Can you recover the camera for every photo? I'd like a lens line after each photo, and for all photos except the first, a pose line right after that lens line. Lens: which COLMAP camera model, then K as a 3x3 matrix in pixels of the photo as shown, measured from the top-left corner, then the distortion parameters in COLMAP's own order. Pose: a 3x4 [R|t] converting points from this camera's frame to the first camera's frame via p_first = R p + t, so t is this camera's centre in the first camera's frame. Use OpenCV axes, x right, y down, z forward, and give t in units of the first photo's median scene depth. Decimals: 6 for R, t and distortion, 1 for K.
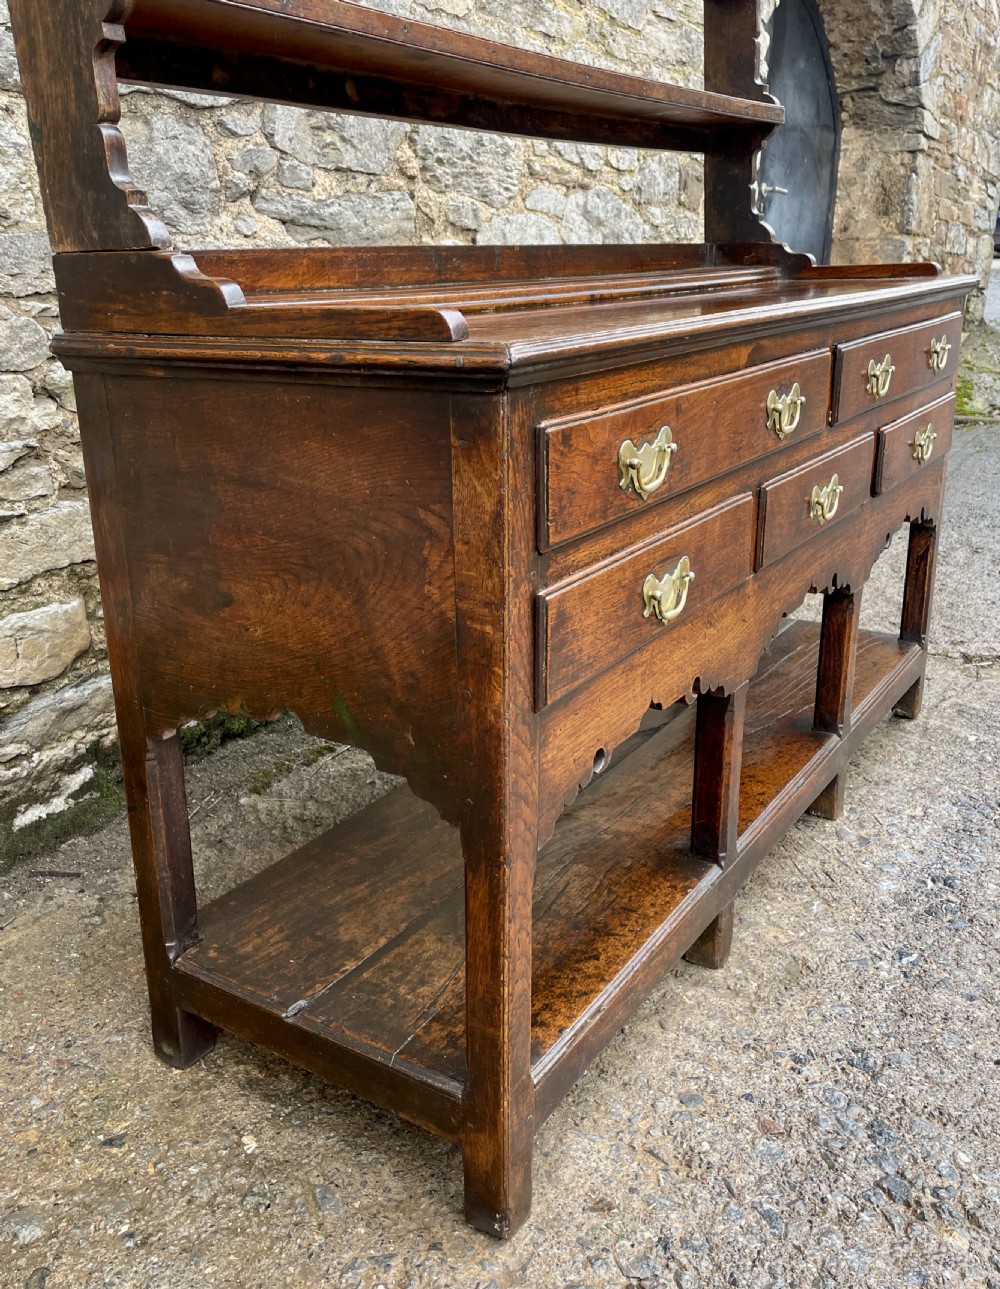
lens RADIAL K [[1146.7, 0, 501.6], [0, 1146.7, 628.5], [0, 0, 1]] dist [0.091612, -0.126615]
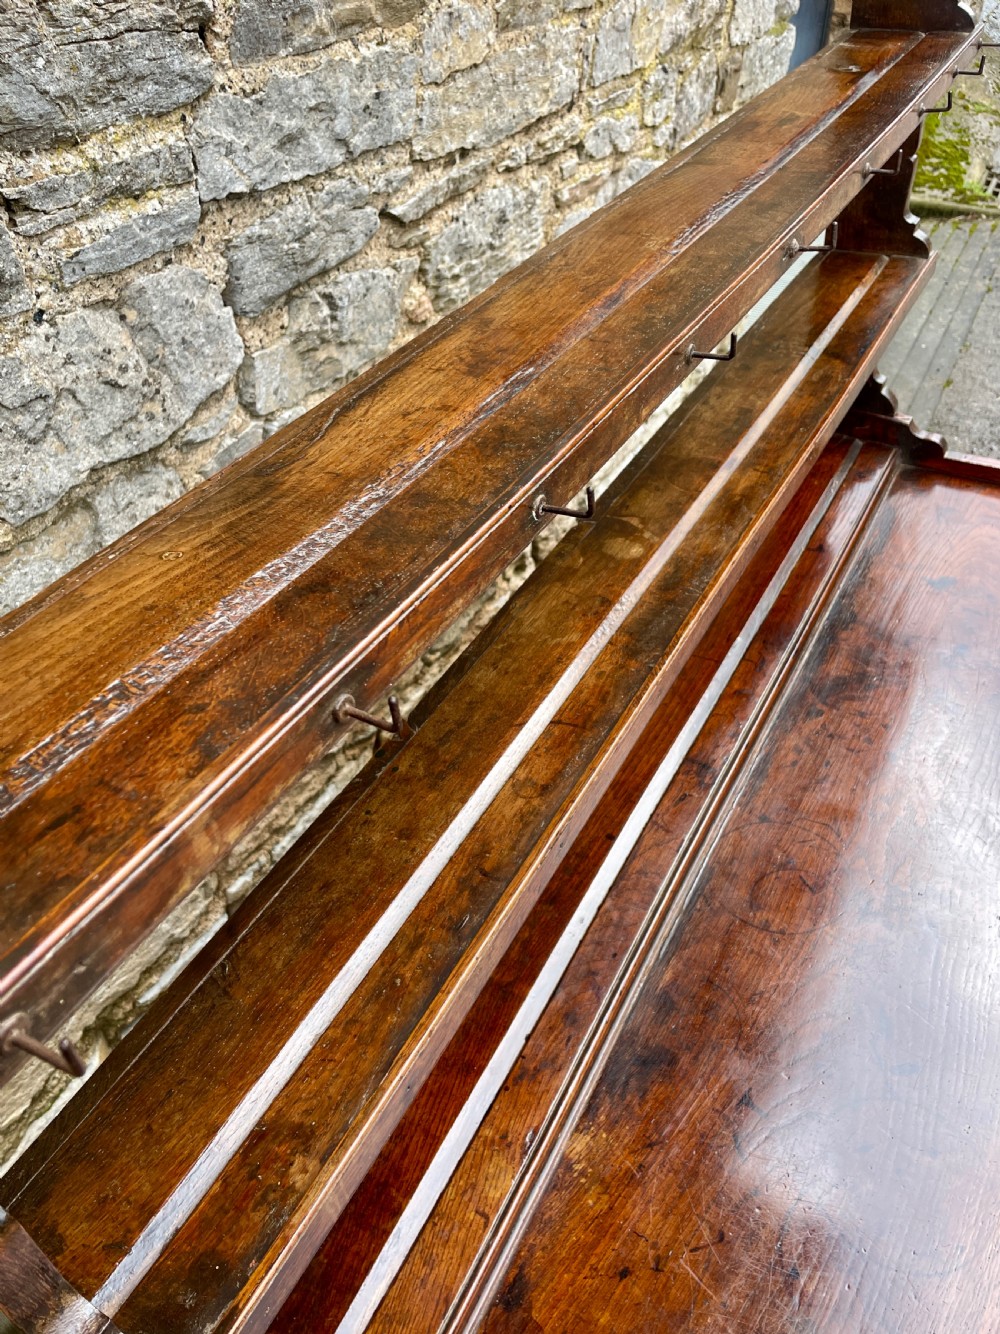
lens RADIAL K [[1050.4, 0, 491.2], [0, 1050.4, 682.8], [0, 0, 1]] dist [0.089982, -0.131345]
pose [[0.997763, -0.048737, 0.045751, -0.130309], [0.027376, 0.922310, 0.385480, -0.745028], [-0.060984, -0.383365, 0.921581, 0.476682]]
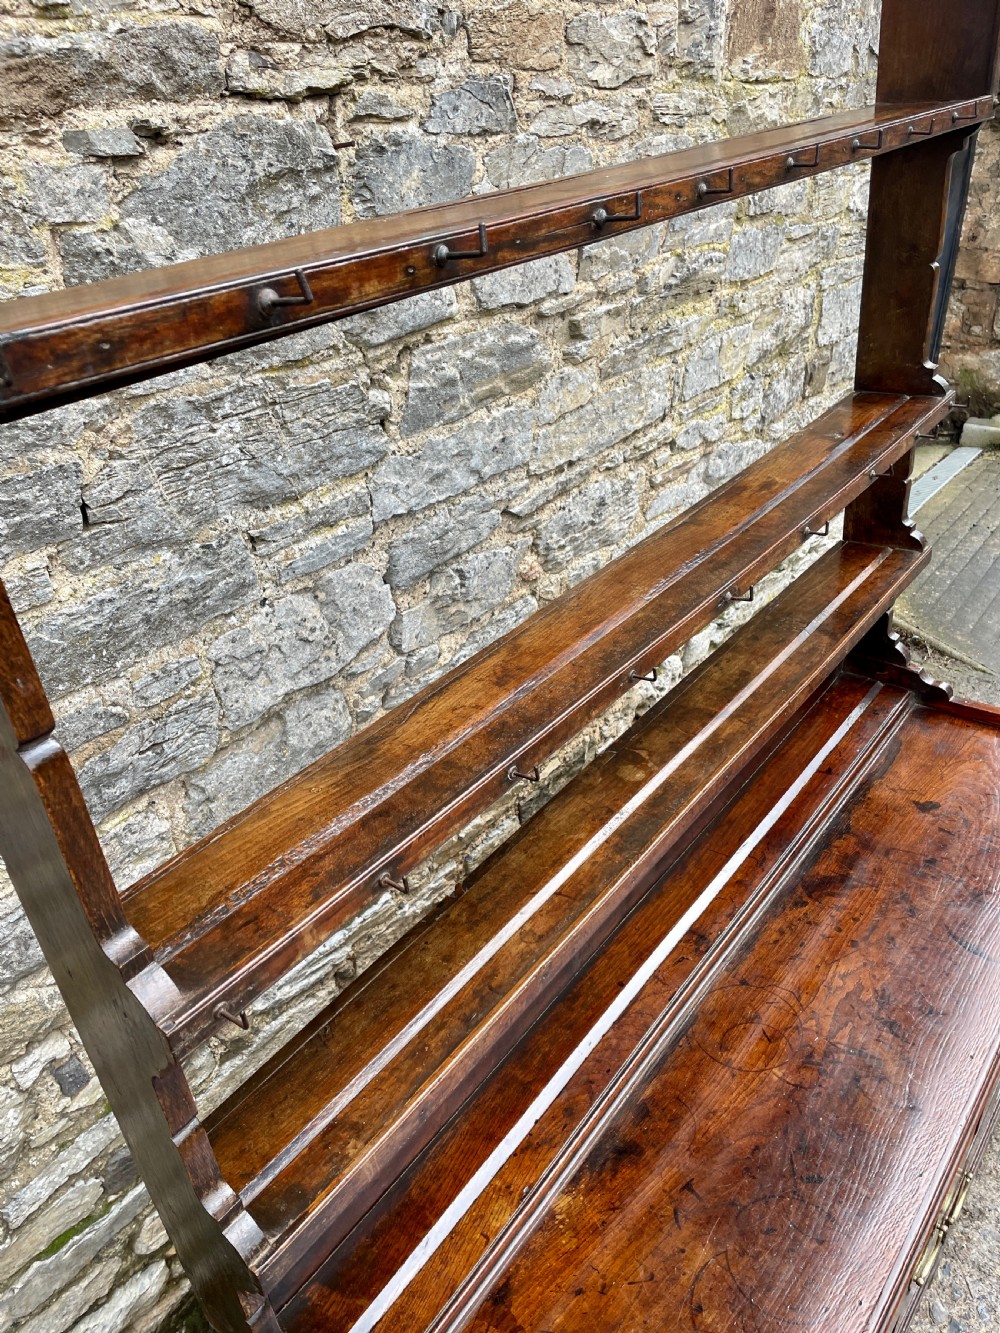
lens RADIAL K [[1014.6, 0, 491.3], [0, 1014.6, 681.5], [0, 0, 1]] dist [0.093361, -0.130700]
pose [[0.994546, 0.010249, -0.103799, -0.038215], [0.014614, 0.971652, 0.235964, -0.872164], [0.103275, -0.236194, 0.966202, 0.218699]]
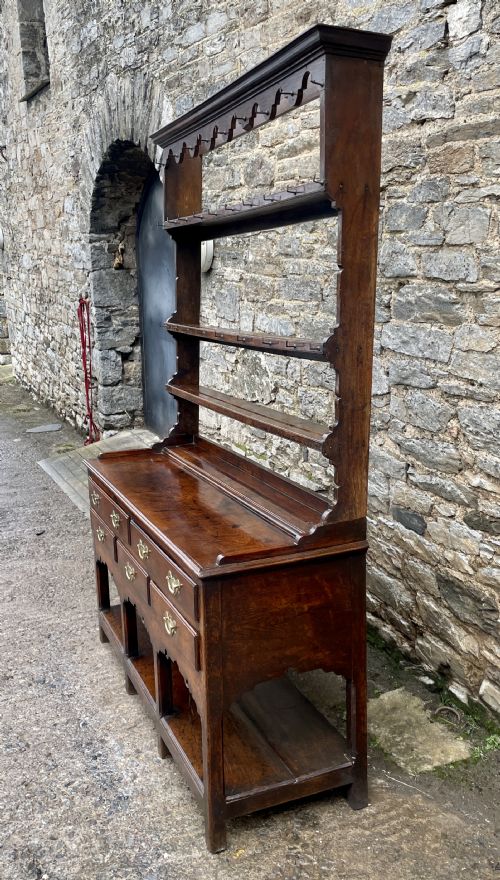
lens RADIAL K [[803.5, 0, 300.1], [0, 803.5, 433.8], [0, 0, 1]] dist [0.102186, -0.138475]
pose [[-0.529232, 0.183909, -0.828306, 1.762620], [-0.236795, 0.905424, 0.352328, -1.298643], [0.814765, 0.382602, -0.435631, 2.272889]]
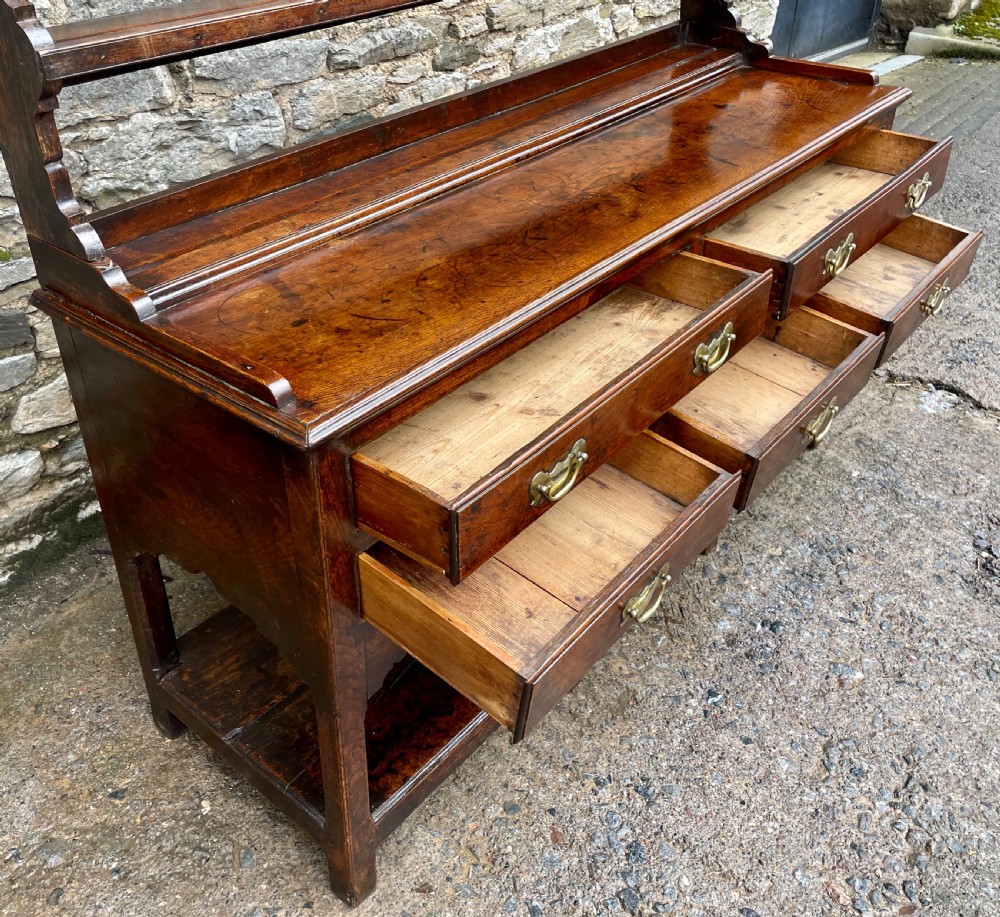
lens RADIAL K [[1014.3, 0, 498.3], [0, 1014.3, 405.7], [0, 0, 1]] dist [0.096128, -0.138988]
pose [[0.992476, 0.083096, -0.089926, 0.207444], [-0.057802, 0.965431, 0.254169, -0.367747], [0.107938, -0.247059, 0.962970, -0.083498]]
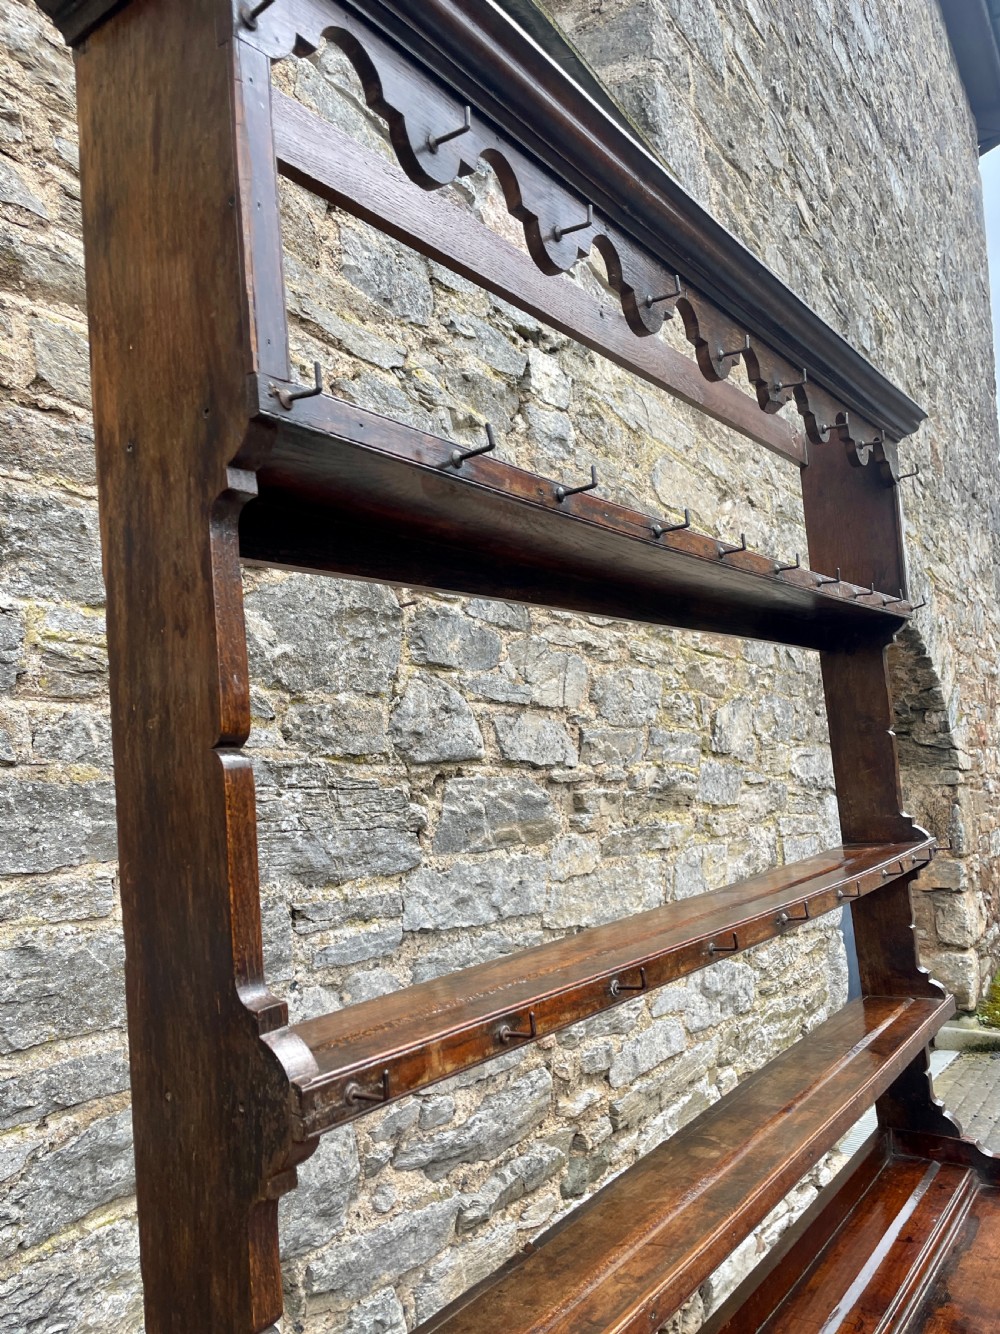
lens RADIAL K [[1033.2, 0, 482.4], [0, 1033.2, 678.6], [0, 0, 1]] dist [0.096349, -0.132735]
pose [[0.998361, -0.030676, -0.048310, -0.138181], [0.010081, 0.925264, -0.379190, -0.590877], [0.056331, 0.378082, 0.924057, 0.172315]]
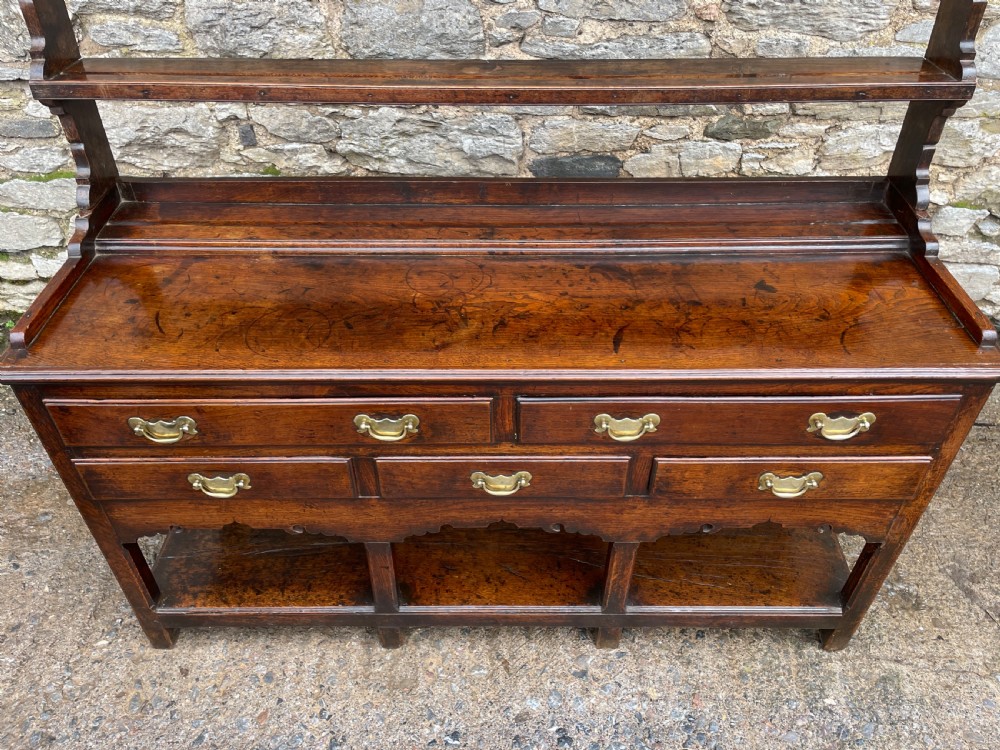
lens RADIAL K [[774.5, 0, 504.5], [0, 774.5, 371.6], [0, 0, 1]] dist [0.096349, -0.132735]
pose [[0.542755, 0.563621, -0.622695, 0.868657], [-0.273810, 0.819634, 0.503218, -0.755491], [0.794006, -0.102624, 0.599185, 0.544064]]
